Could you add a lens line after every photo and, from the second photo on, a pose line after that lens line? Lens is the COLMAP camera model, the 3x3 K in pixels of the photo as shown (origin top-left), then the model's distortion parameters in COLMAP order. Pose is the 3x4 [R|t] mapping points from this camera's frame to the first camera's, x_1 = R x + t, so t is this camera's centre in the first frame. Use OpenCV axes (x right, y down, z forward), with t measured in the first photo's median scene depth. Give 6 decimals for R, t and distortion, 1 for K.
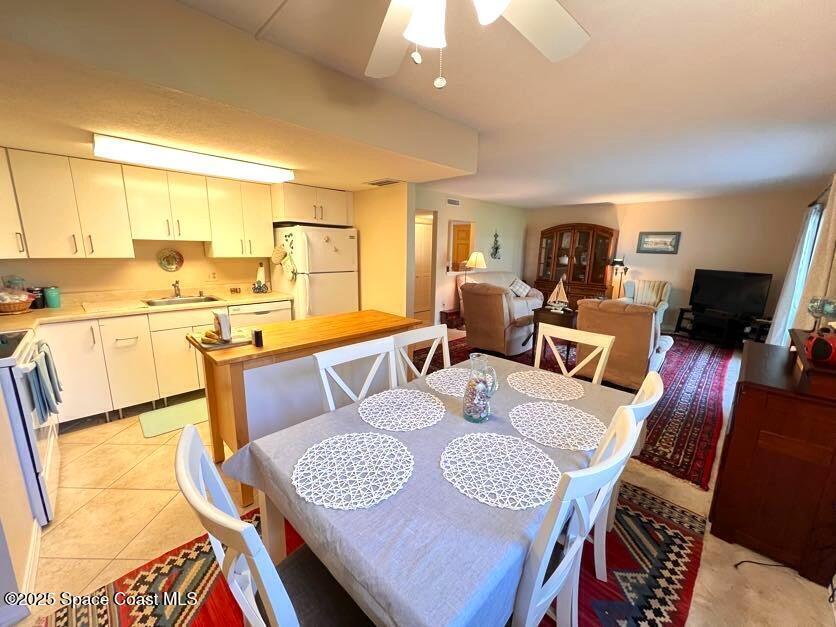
lens RADIAL K [[334.3, 0, 417.6], [0, 334.3, 313.2], [0, 0, 1]] dist [-0.002023, 0.000046]
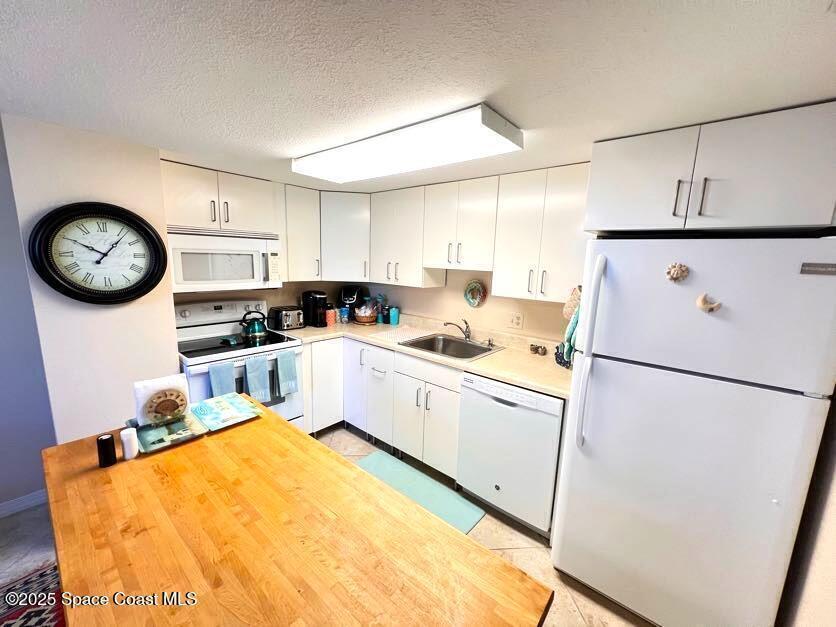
lens RADIAL K [[334.3, 0, 420.7], [0, 334.3, 312.3], [0, 0, 1]] dist [-0.002023, 0.000046]
pose [[0.091288, 0.145926, -0.985075, 0.020186], [-0.215248, 0.968712, 0.123555, -0.100068], [0.972283, 0.200756, 0.119842, 0.426018]]
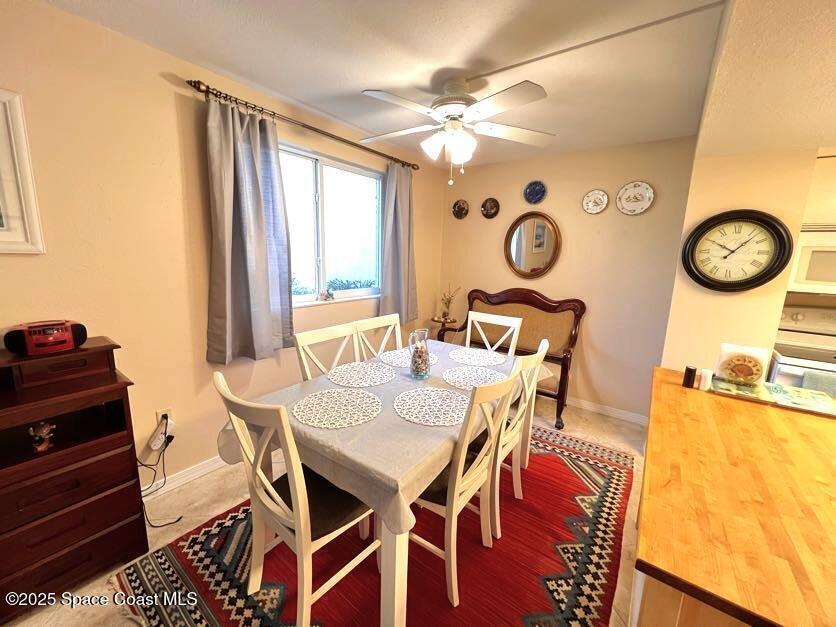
lens RADIAL K [[334.3, 0, 416.2], [0, 334.3, 317.7], [0, 0, 1]] dist [-0.002023, 0.000046]
pose [[-0.987065, -0.021391, -0.158889, 0.088779], [-0.078153, 0.929531, 0.360367, -0.091066], [0.139983, 0.368123, -0.919179, 0.487920]]
